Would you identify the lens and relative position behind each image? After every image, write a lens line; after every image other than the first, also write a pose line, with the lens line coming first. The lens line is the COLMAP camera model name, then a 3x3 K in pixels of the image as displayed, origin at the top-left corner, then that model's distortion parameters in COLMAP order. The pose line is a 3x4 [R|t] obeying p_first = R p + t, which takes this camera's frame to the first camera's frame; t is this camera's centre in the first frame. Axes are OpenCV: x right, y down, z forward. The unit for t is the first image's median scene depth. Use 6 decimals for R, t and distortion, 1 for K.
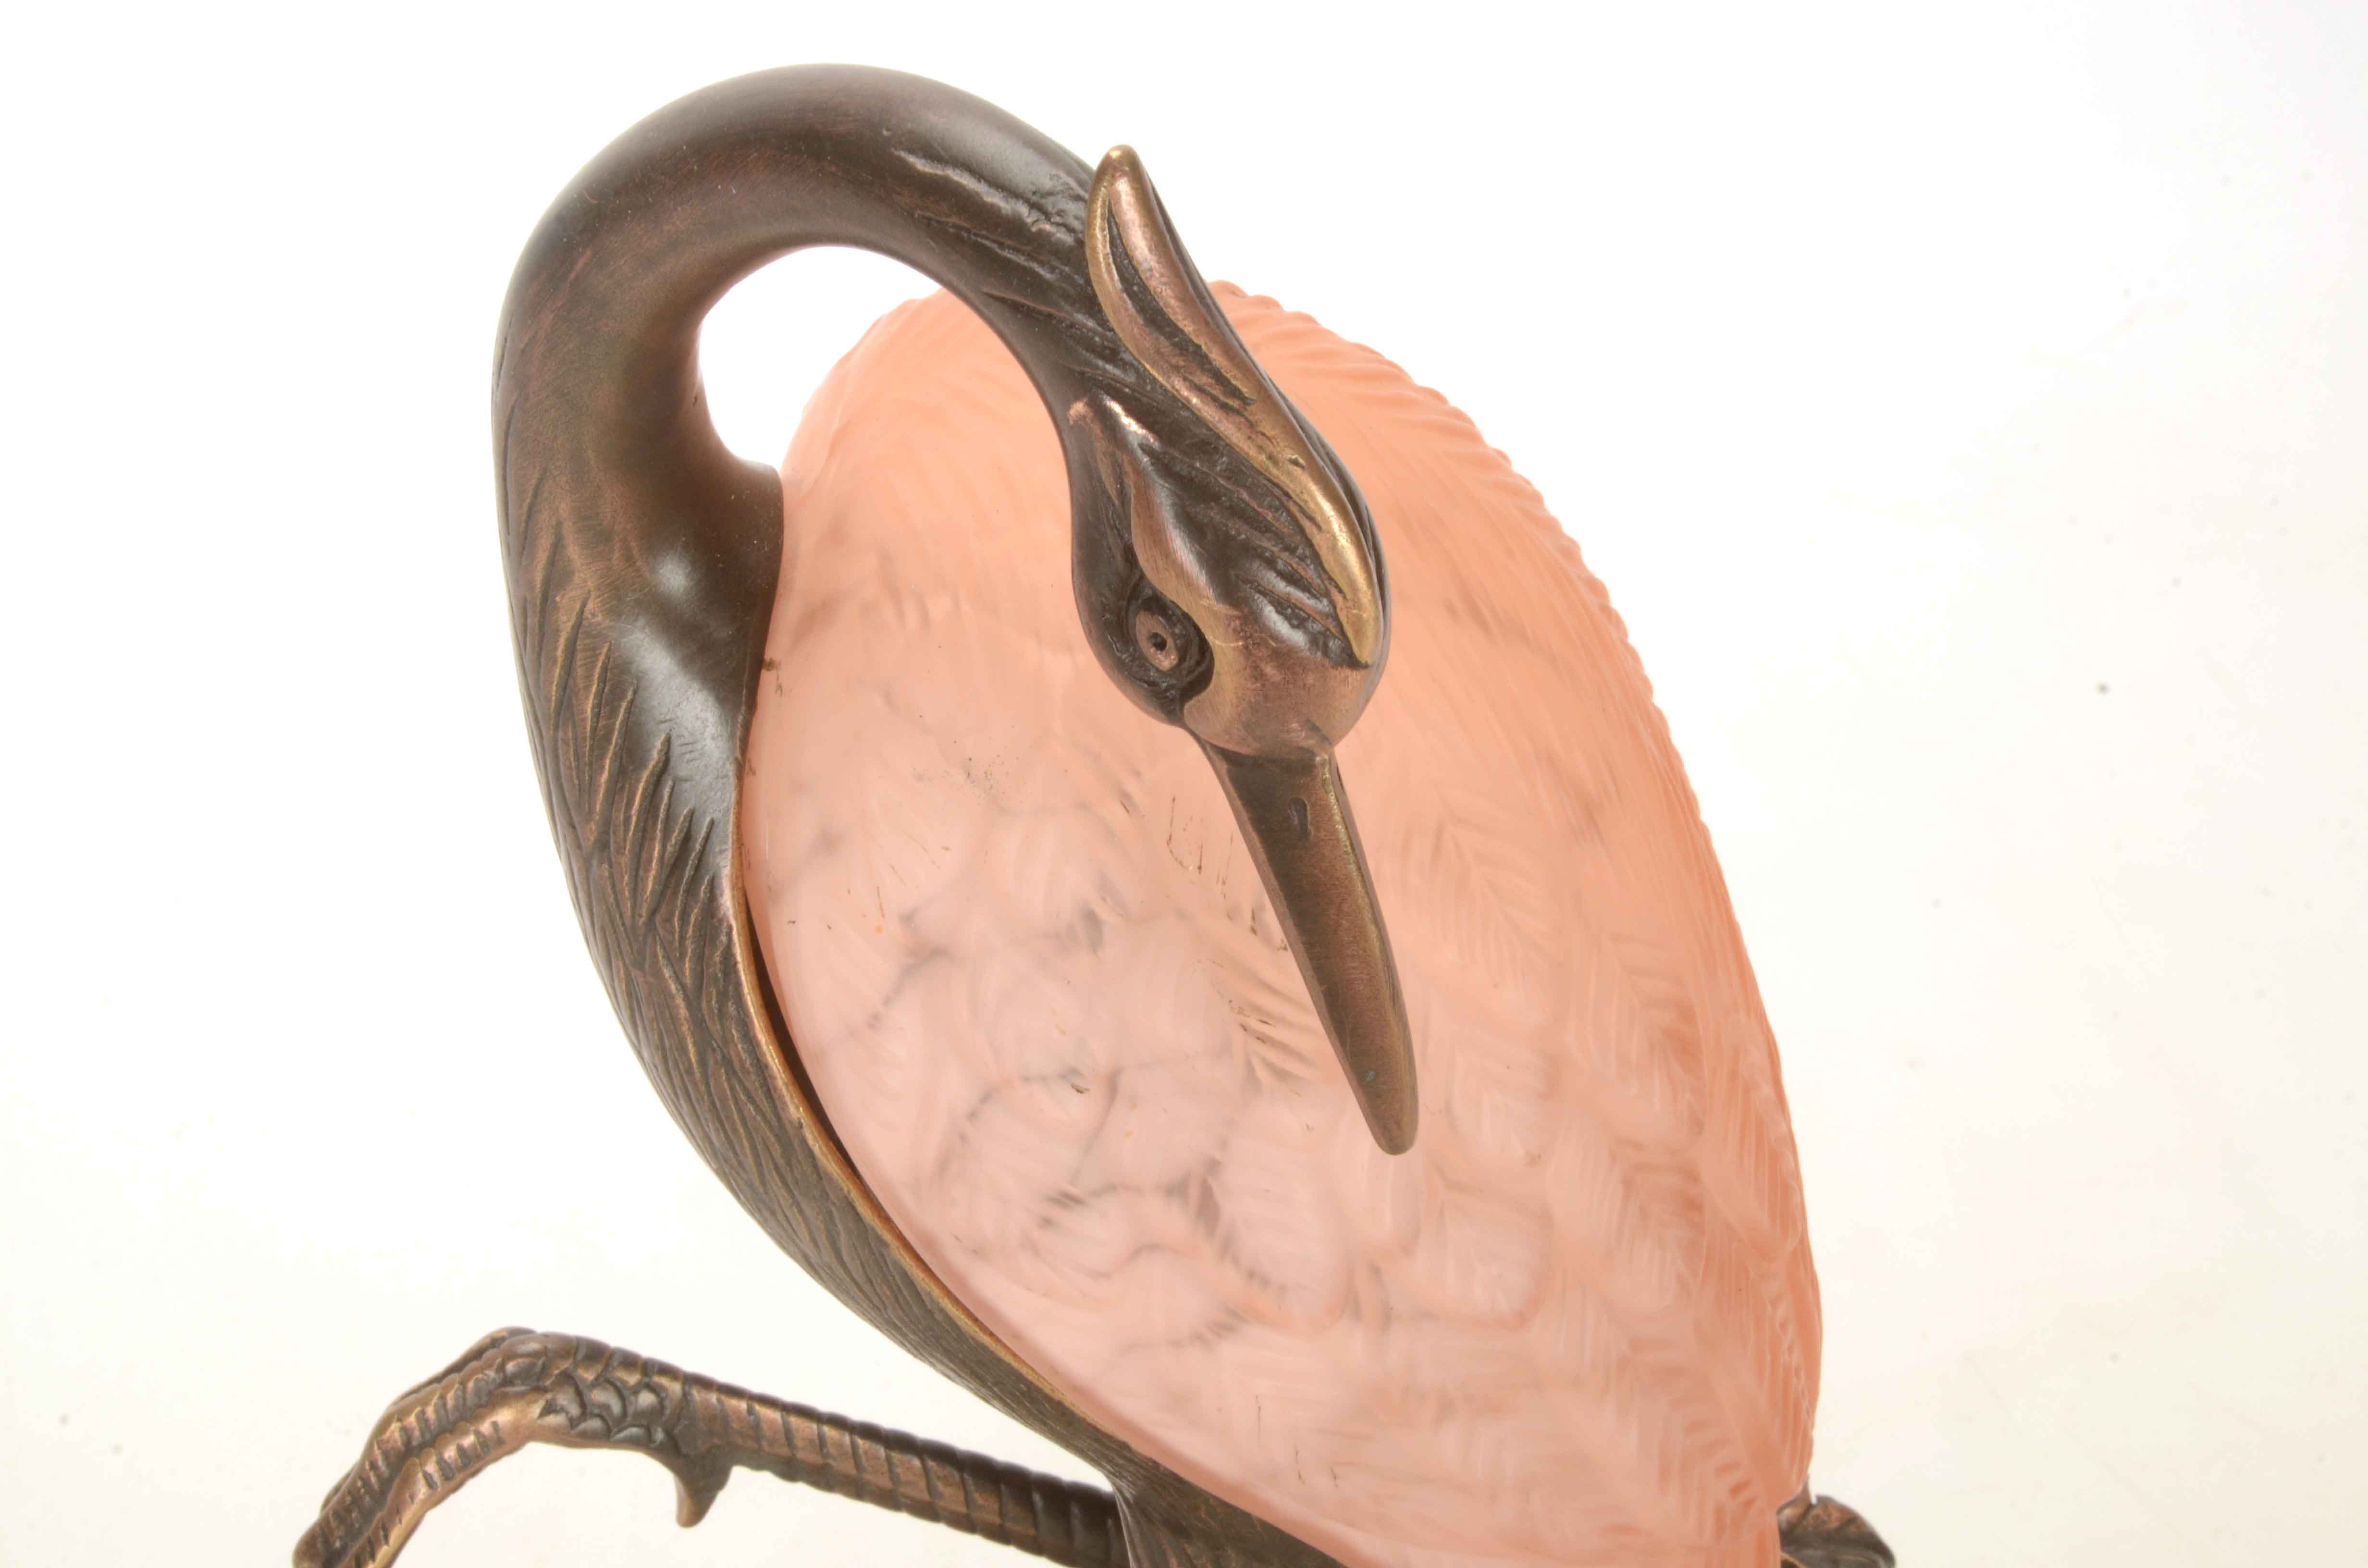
lens RADIAL K [[4916.0, 0, 1184.0], [0, 4916.0, 784.0], [0, 0, 1]] dist [0.315018, 0.045741]
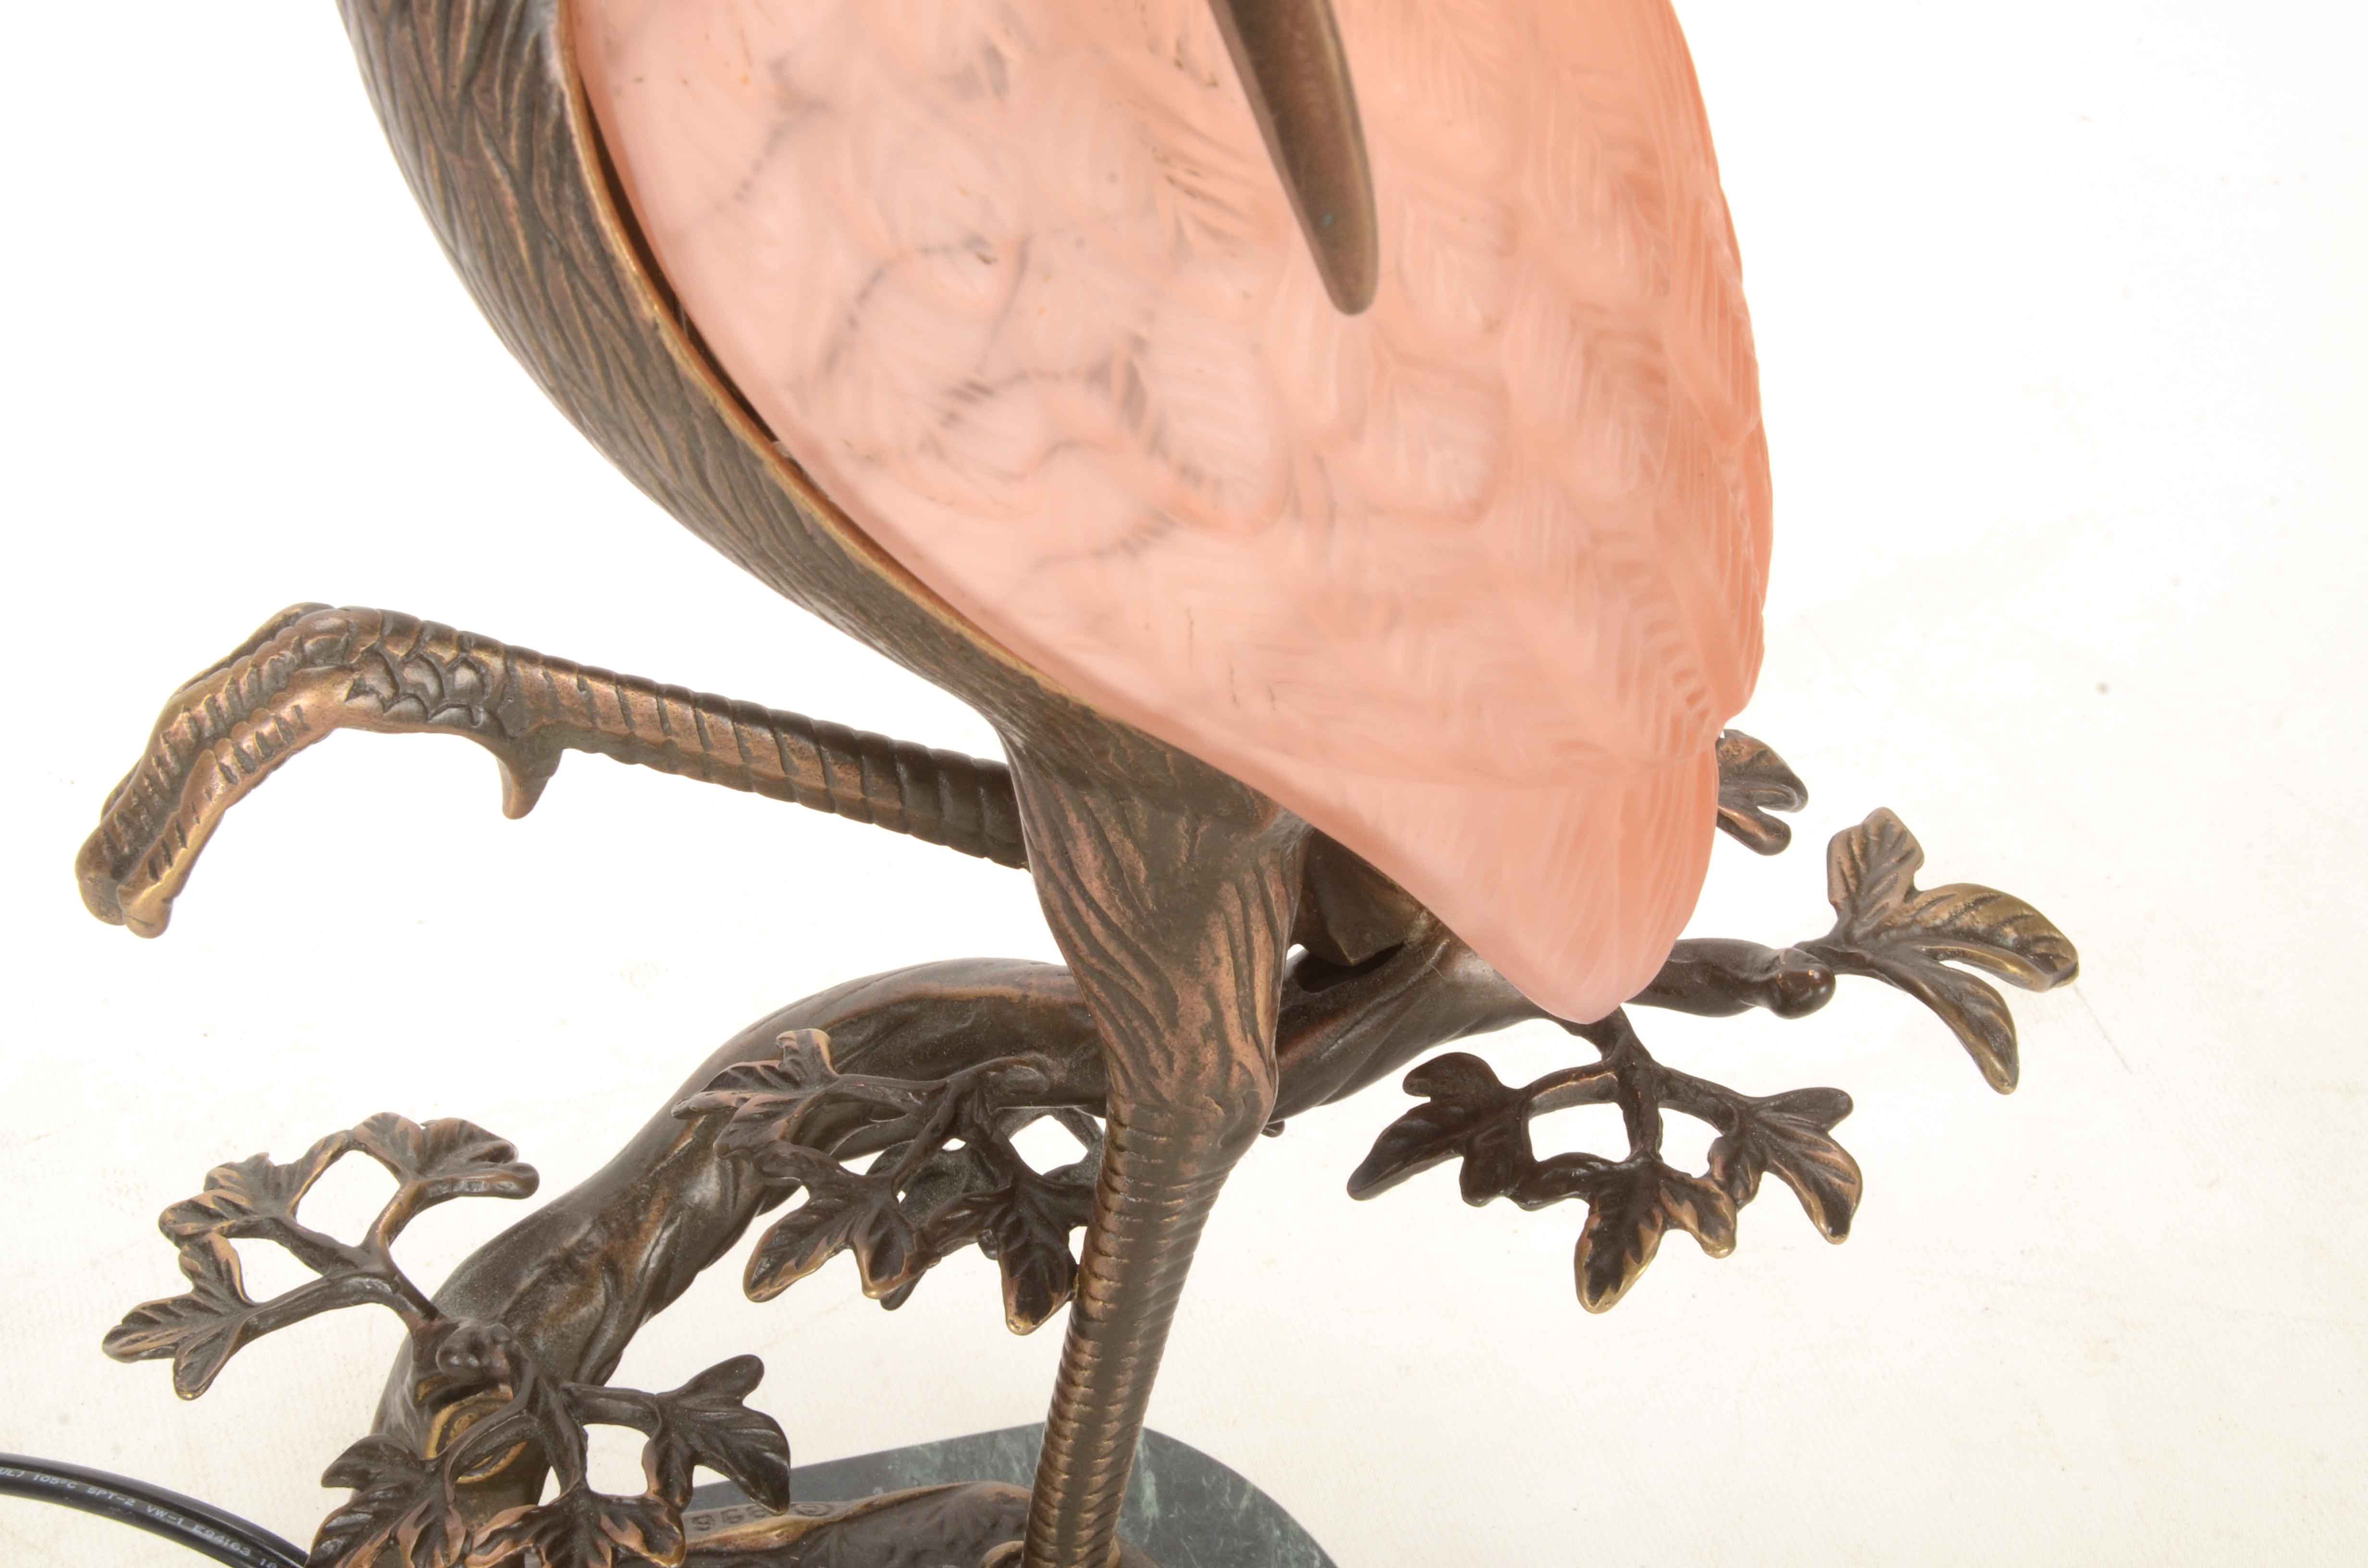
lens RADIAL K [[5026.6, 0, 1184.0], [0, 5026.6, 784.0], [0, 0, 1]] dist [0.345013, -0.314938]
pose [[0.996344, -0.052525, 0.067385, -0.048403], [0.044079, 0.991648, 0.121211, 0.044410], [-0.073188, -0.117797, 0.990337, 0.094508]]
